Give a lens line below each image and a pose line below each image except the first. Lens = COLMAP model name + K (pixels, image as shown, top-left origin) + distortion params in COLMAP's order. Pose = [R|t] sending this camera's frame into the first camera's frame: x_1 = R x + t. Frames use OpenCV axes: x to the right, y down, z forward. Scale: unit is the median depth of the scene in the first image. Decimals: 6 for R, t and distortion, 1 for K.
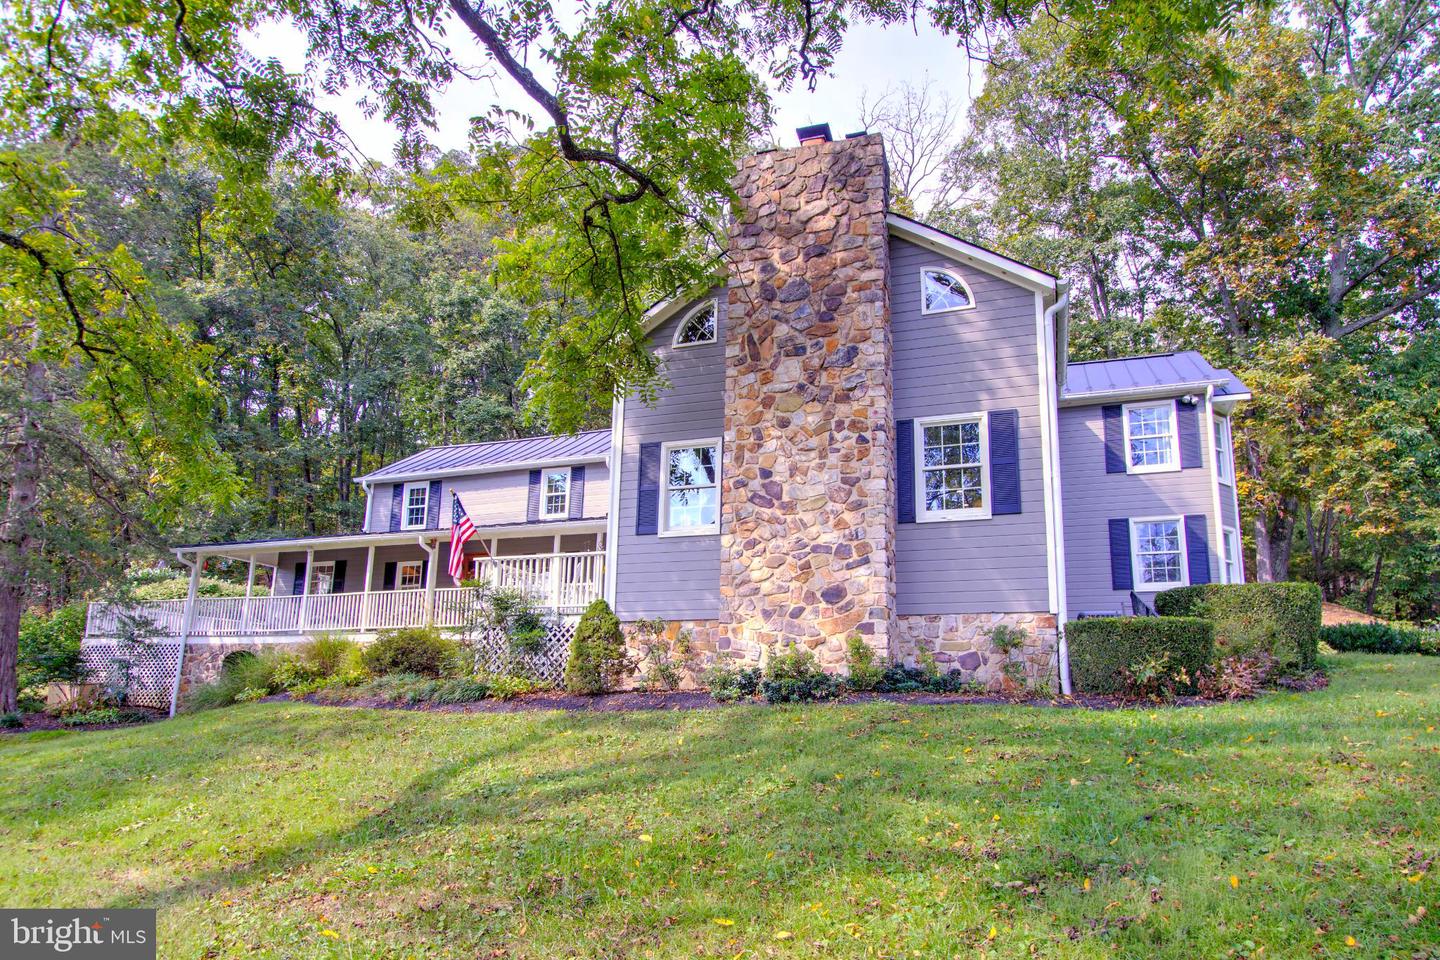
lens RADIAL K [[912.7, 0, 721.3], [0, 912.7, 554.2], [0, 0, 1]] dist [-0.002415, 0.001424]
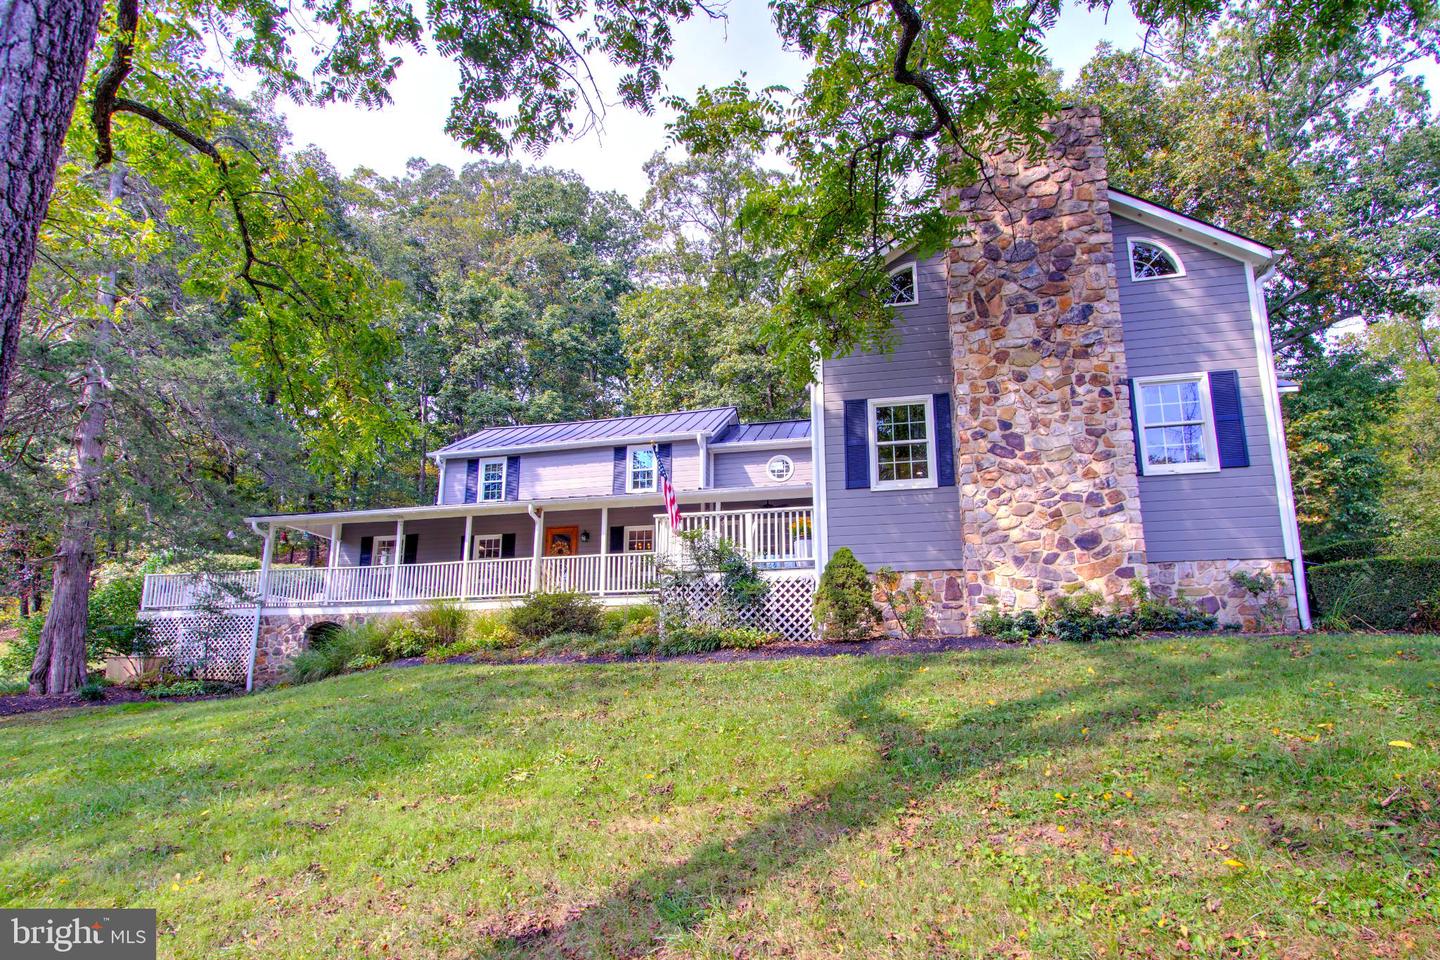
lens RADIAL K [[799.9, 0, 720.5], [0, 799.9, 557.1], [0, 0, 1]] dist [-0.003194, -0.000116]
pose [[0.991114, 0.005975, 0.132879, -0.378195], [-0.005703, 0.999981, -0.002423, 0.062206], [-0.132891, 0.001644, 0.991129, 0.149766]]
